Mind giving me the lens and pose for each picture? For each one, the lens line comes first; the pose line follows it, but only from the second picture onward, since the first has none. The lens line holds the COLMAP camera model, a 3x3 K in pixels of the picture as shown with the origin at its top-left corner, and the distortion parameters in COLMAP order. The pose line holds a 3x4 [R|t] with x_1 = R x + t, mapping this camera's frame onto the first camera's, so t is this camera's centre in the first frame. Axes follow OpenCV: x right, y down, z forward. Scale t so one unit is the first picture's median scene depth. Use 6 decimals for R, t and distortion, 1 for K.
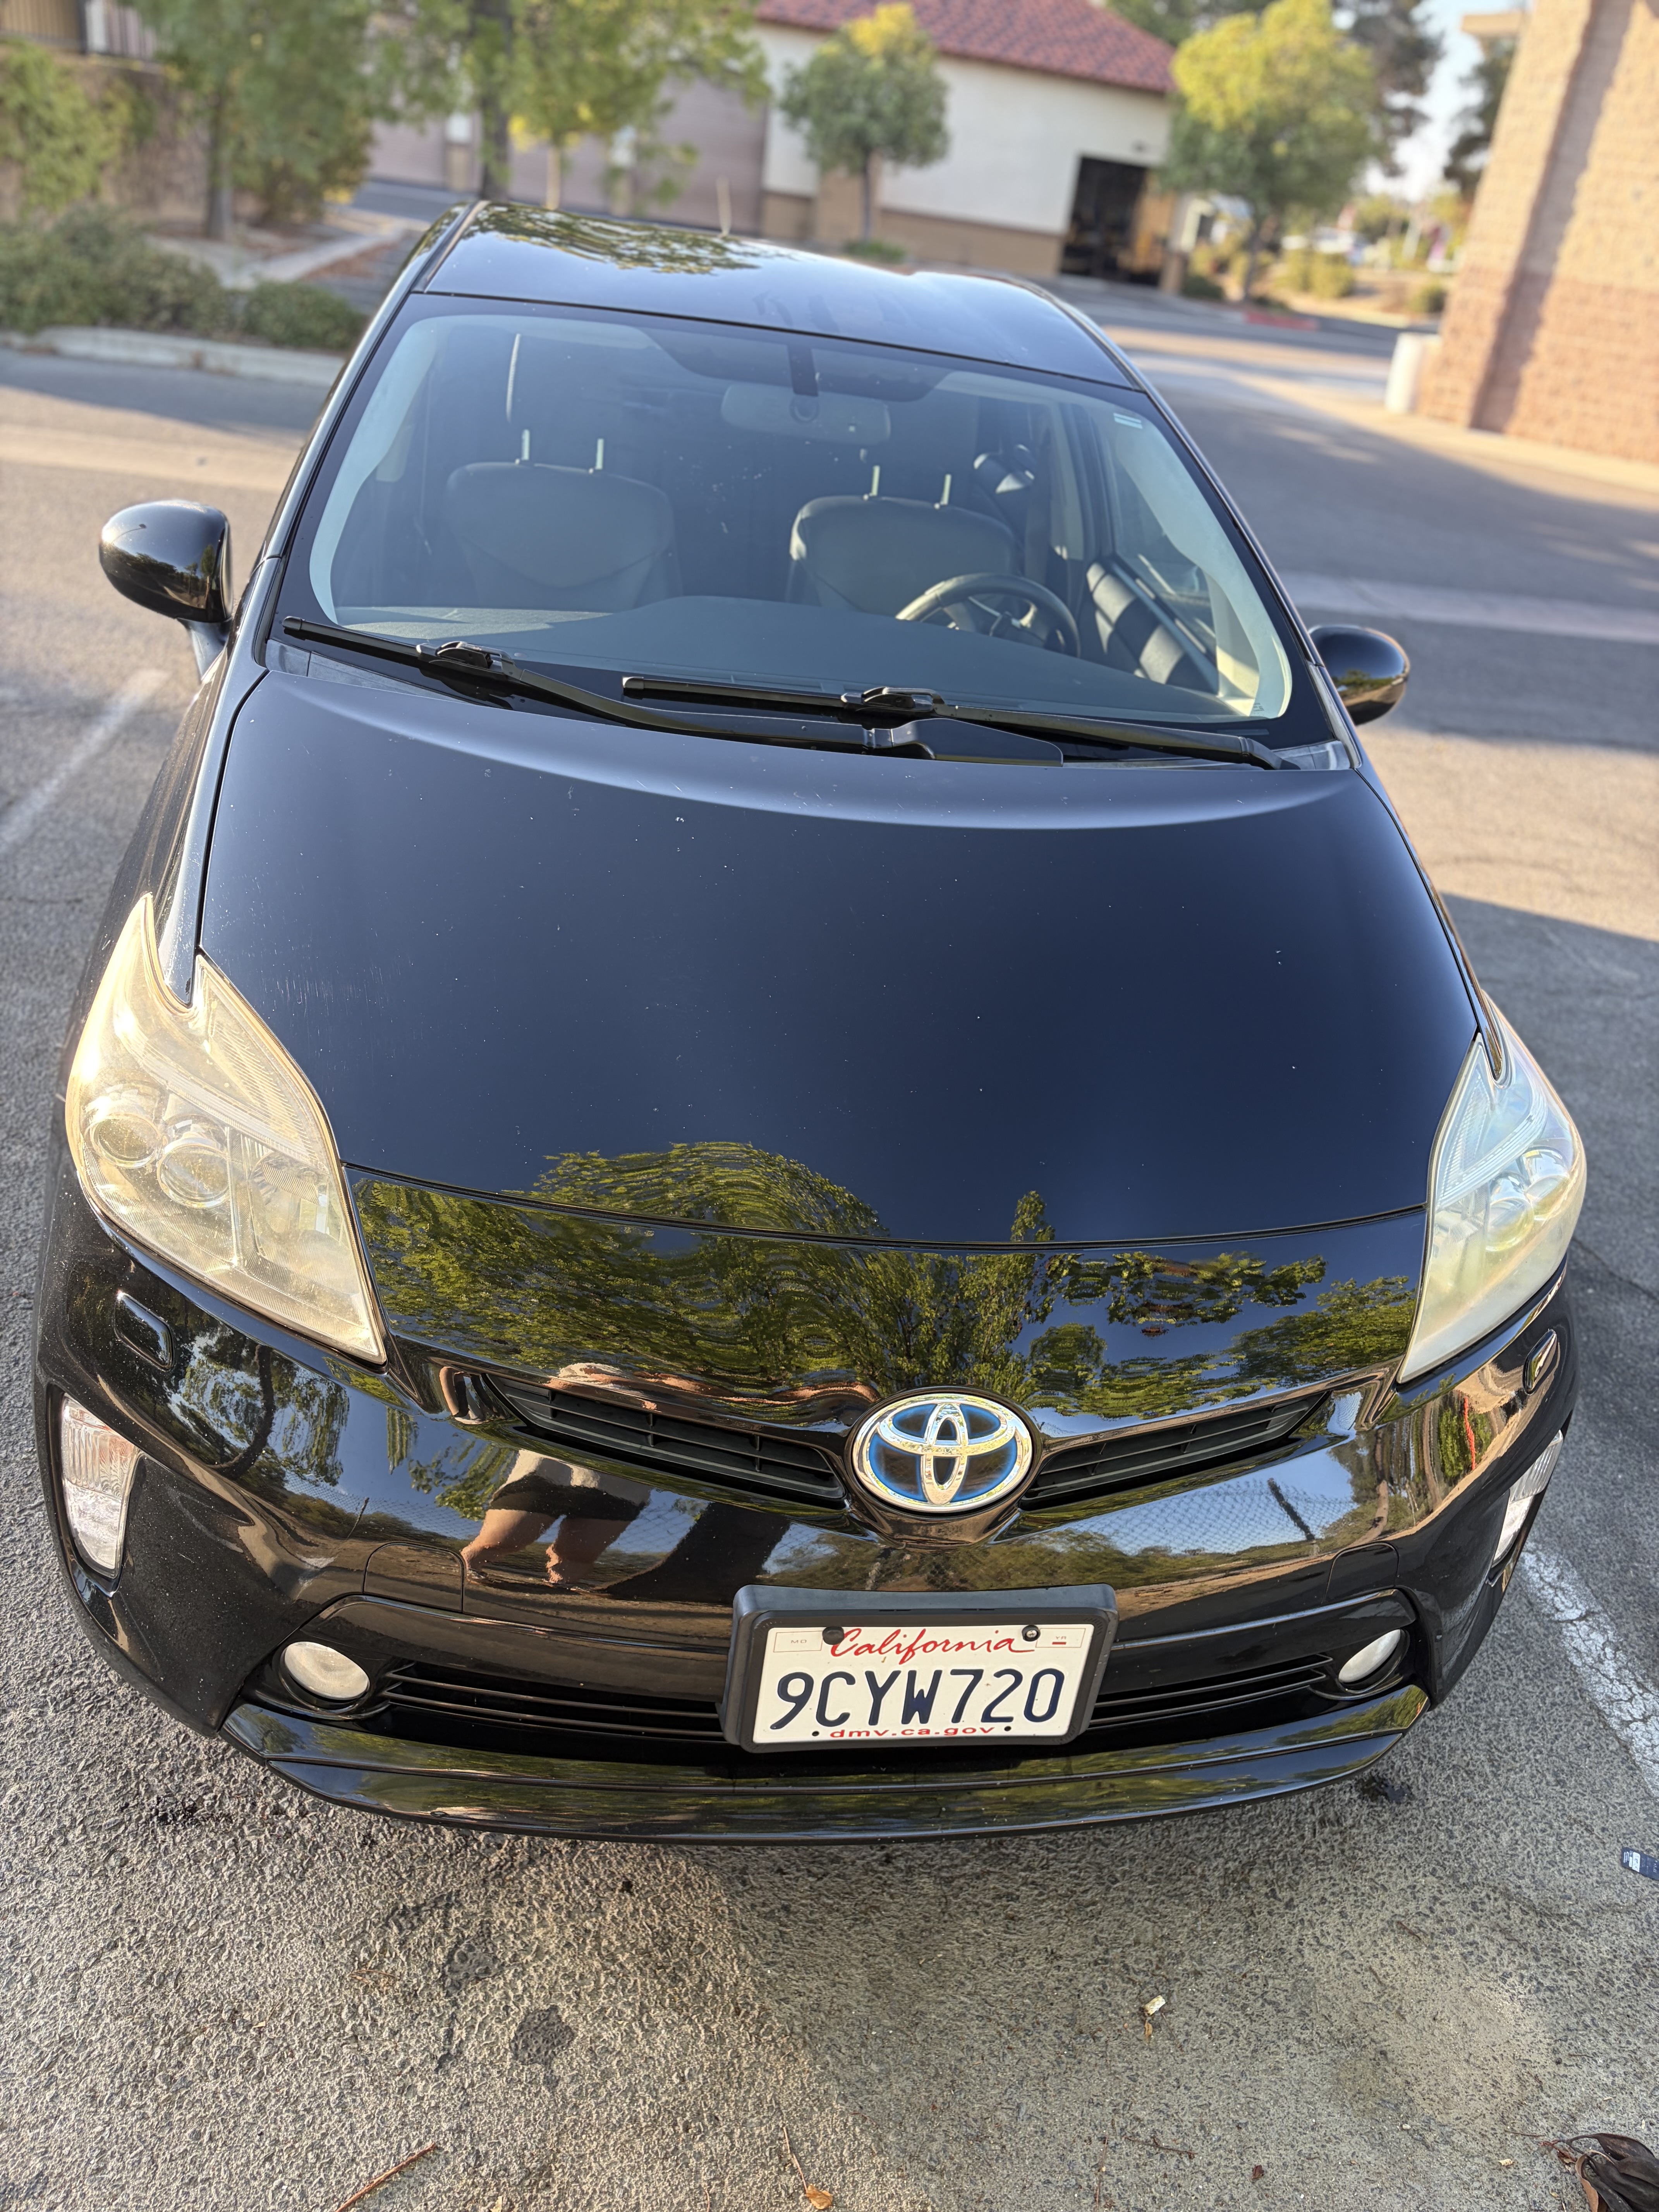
lens RADIAL K [[1660.8, 0, 811.7], [0, 1660.8, 1104.0], [0, 0, 1]] dist [0.060348, -0.078082]
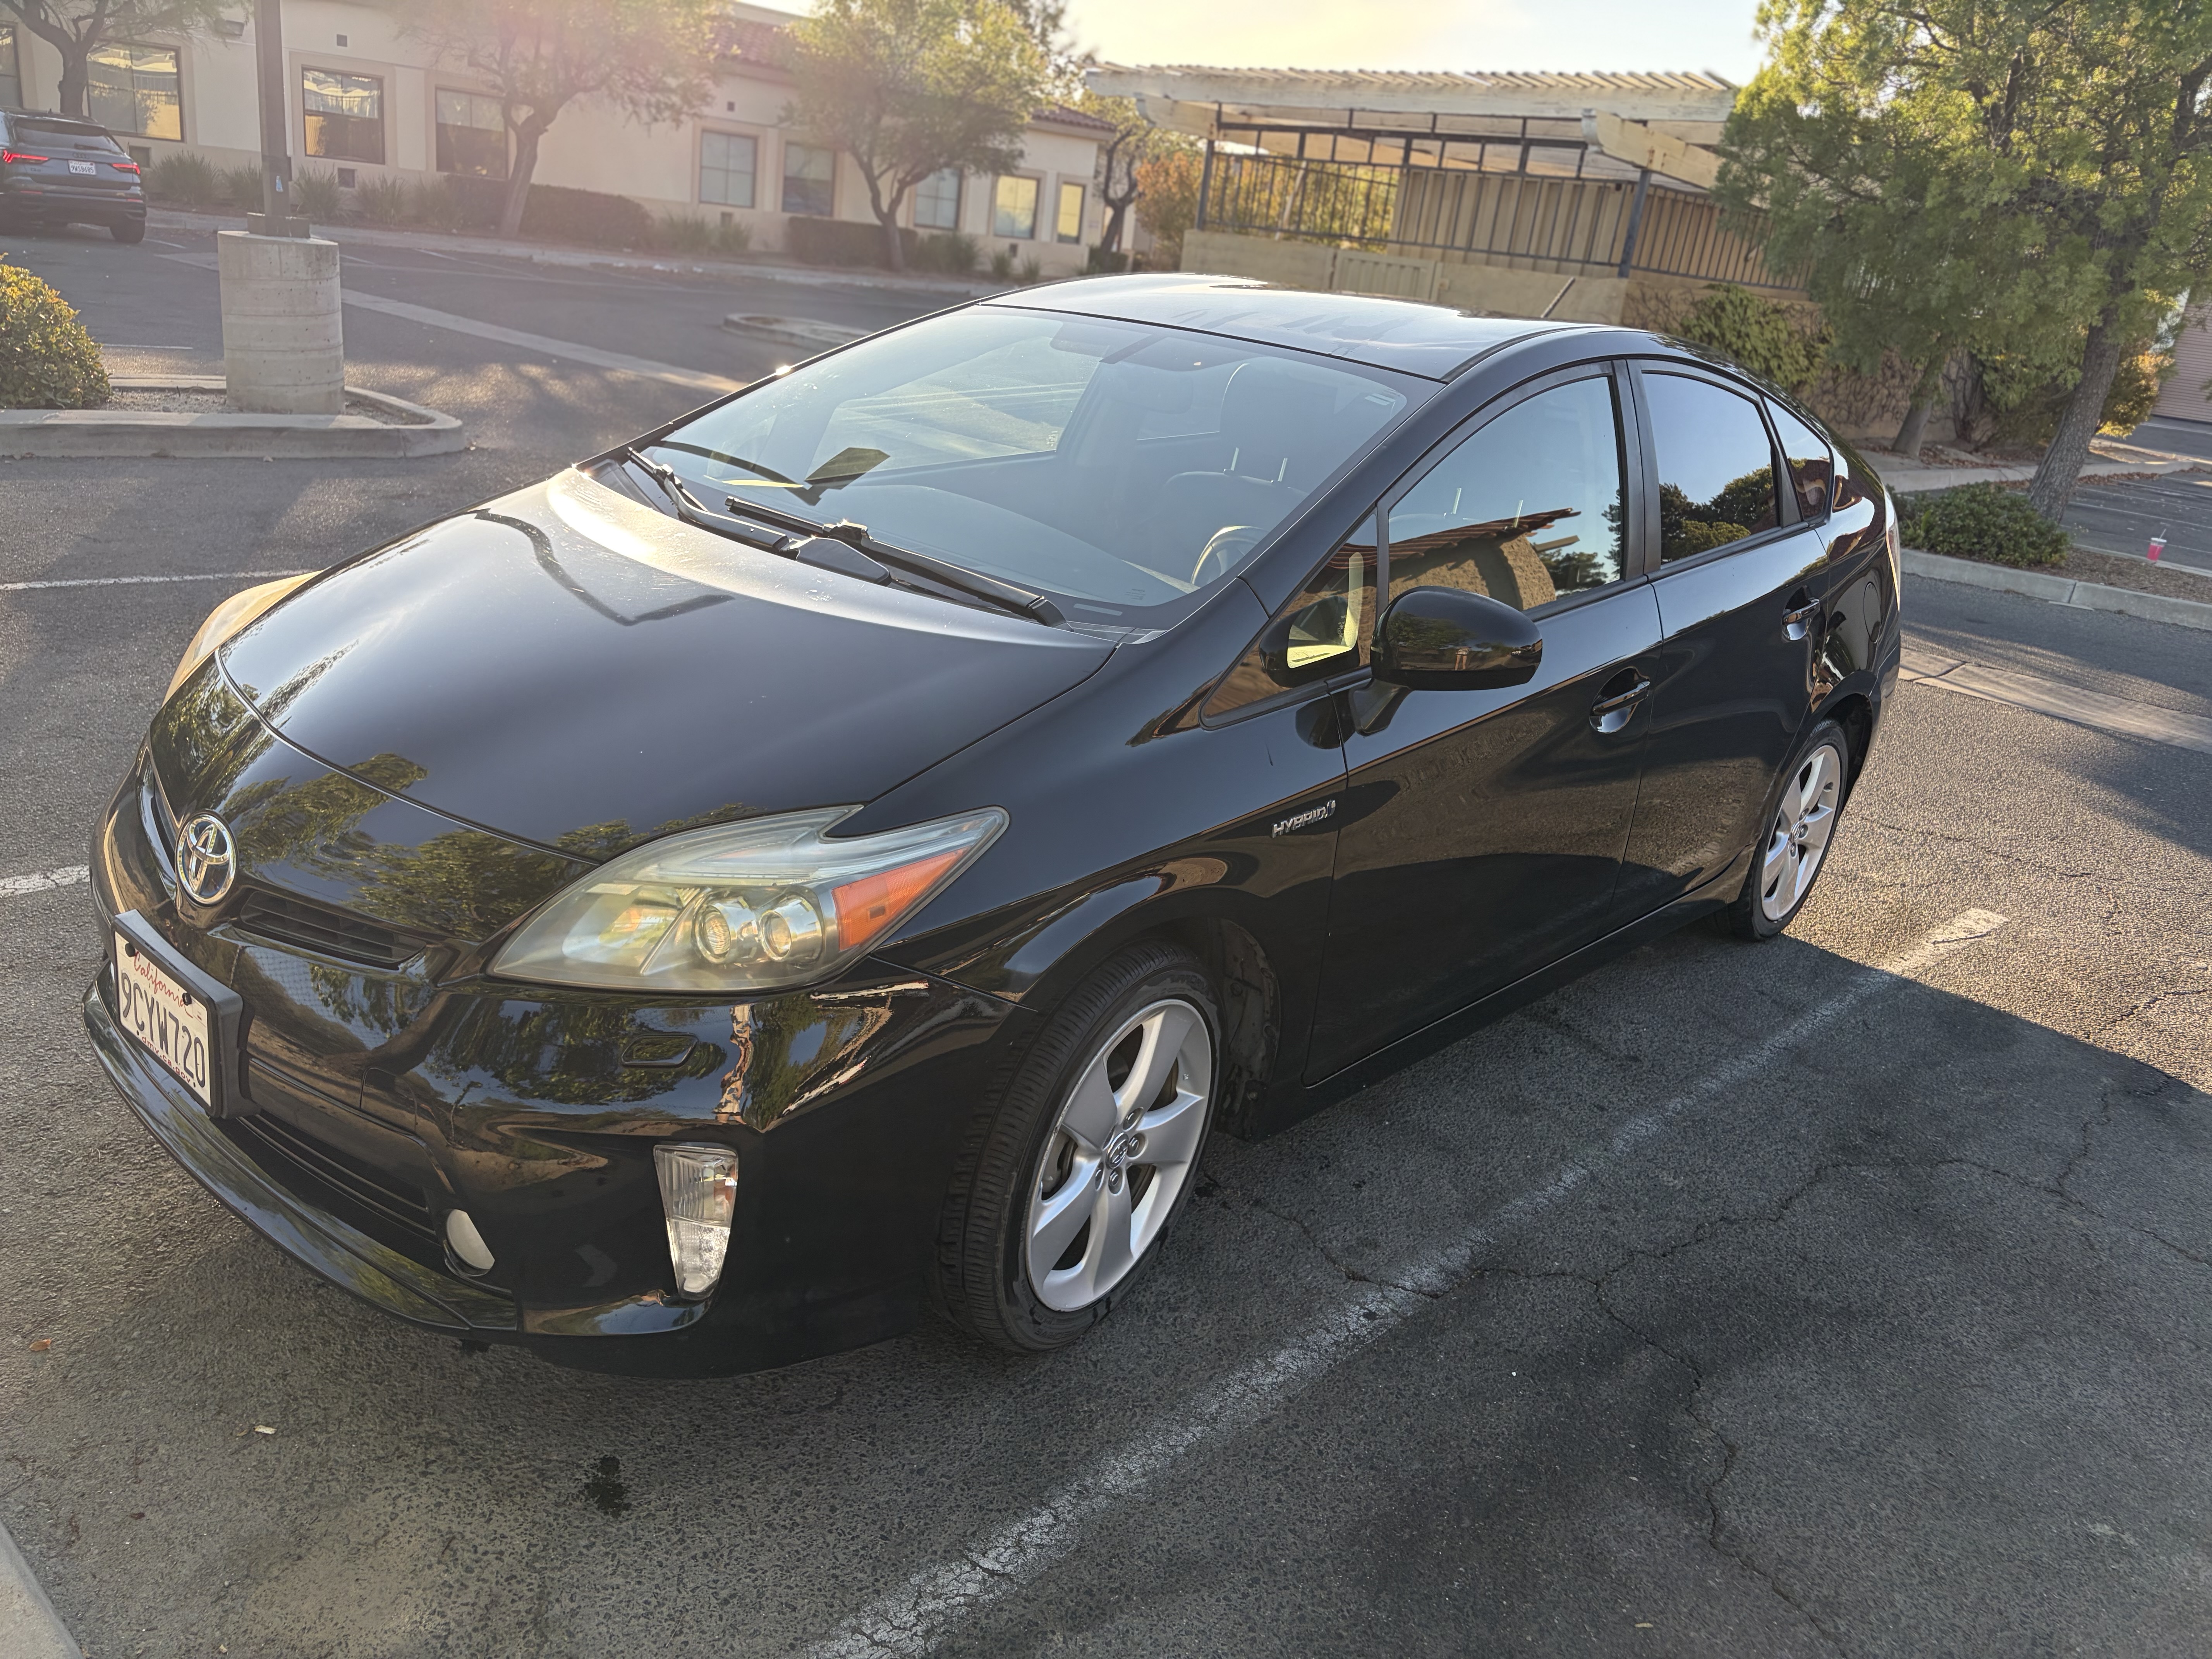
lens RADIAL K [[1660.8, 0, 1109.9], [0, 1660.8, 799.5], [0, 0, 1]] dist [0.060348, -0.078082]
pose [[0.656547, 0.189296, -0.730146, 1.414733], [-0.389785, 0.913877, -0.113565, 0.017872], [0.645767, 0.359160, 0.673787, 0.409763]]
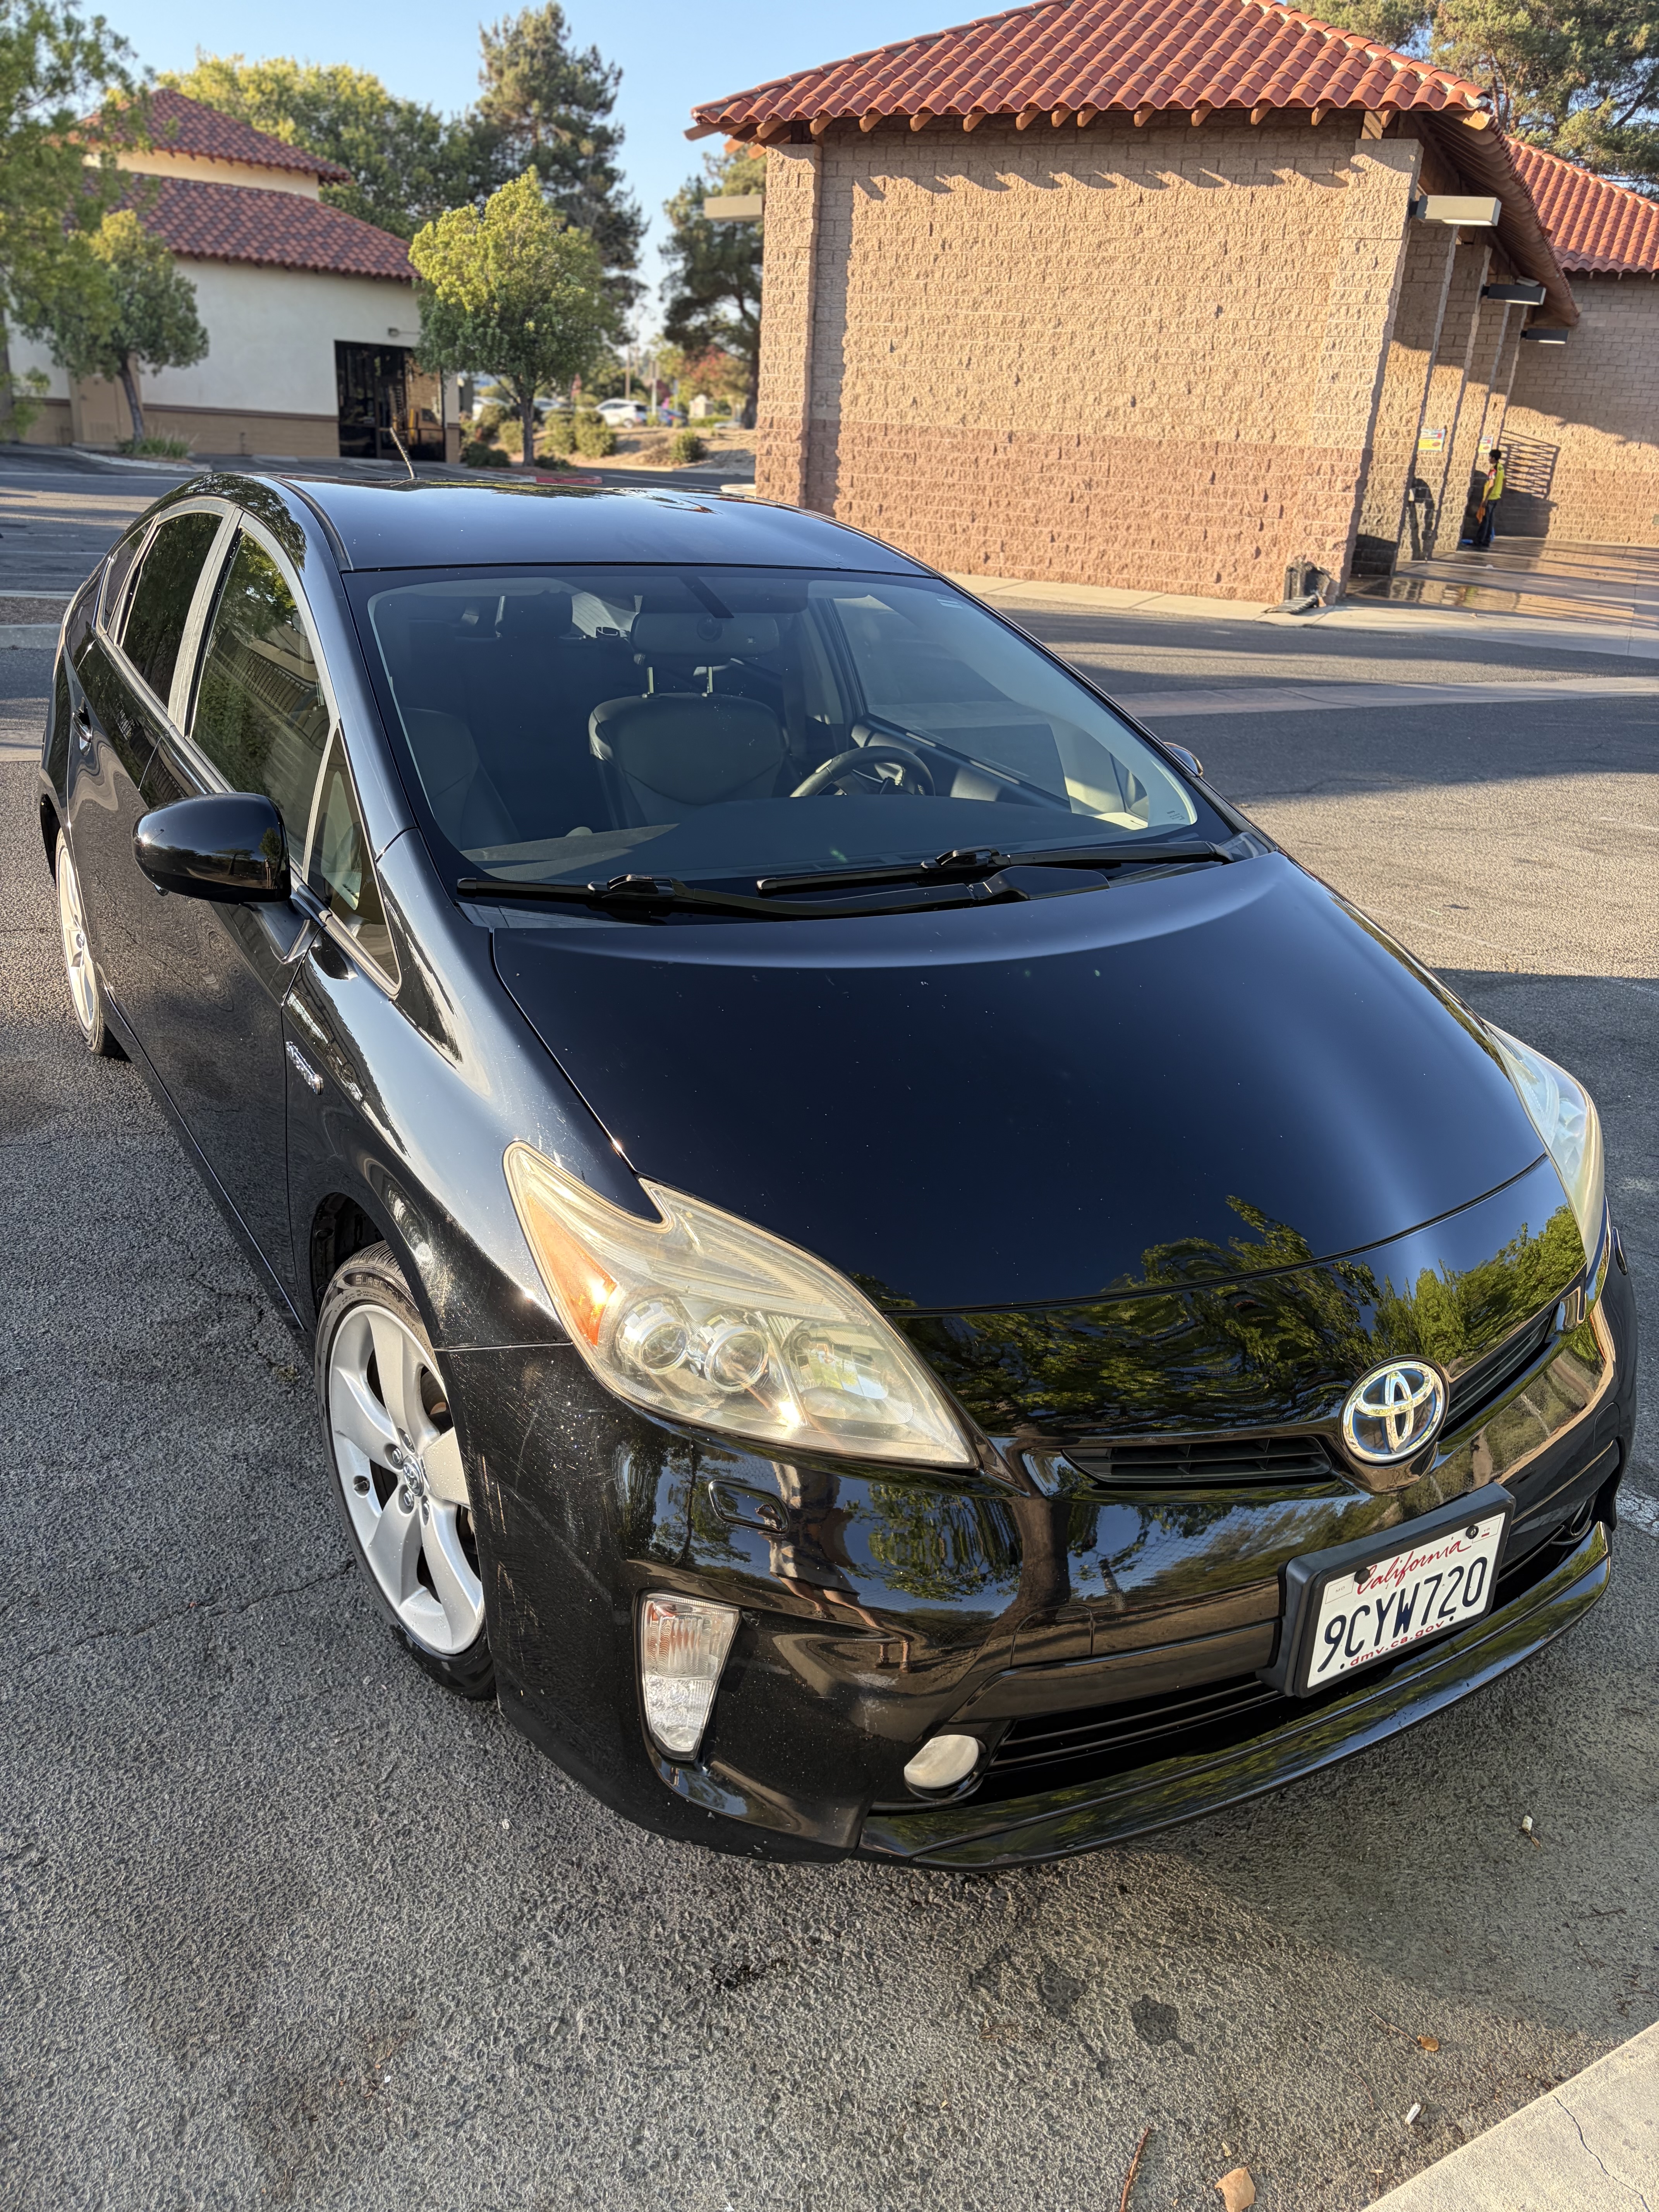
lens RADIAL K [[1681.7, 0, 764.8], [0, 1681.7, 1107.0], [0, 0, 1]] dist [0.053190, -0.061651]
pose [[0.923370, -0.214577, 0.318346, -0.608514], [0.240813, 0.969528, -0.044987, -0.061288], [-0.298992, 0.118202, 0.946907, -0.094025]]
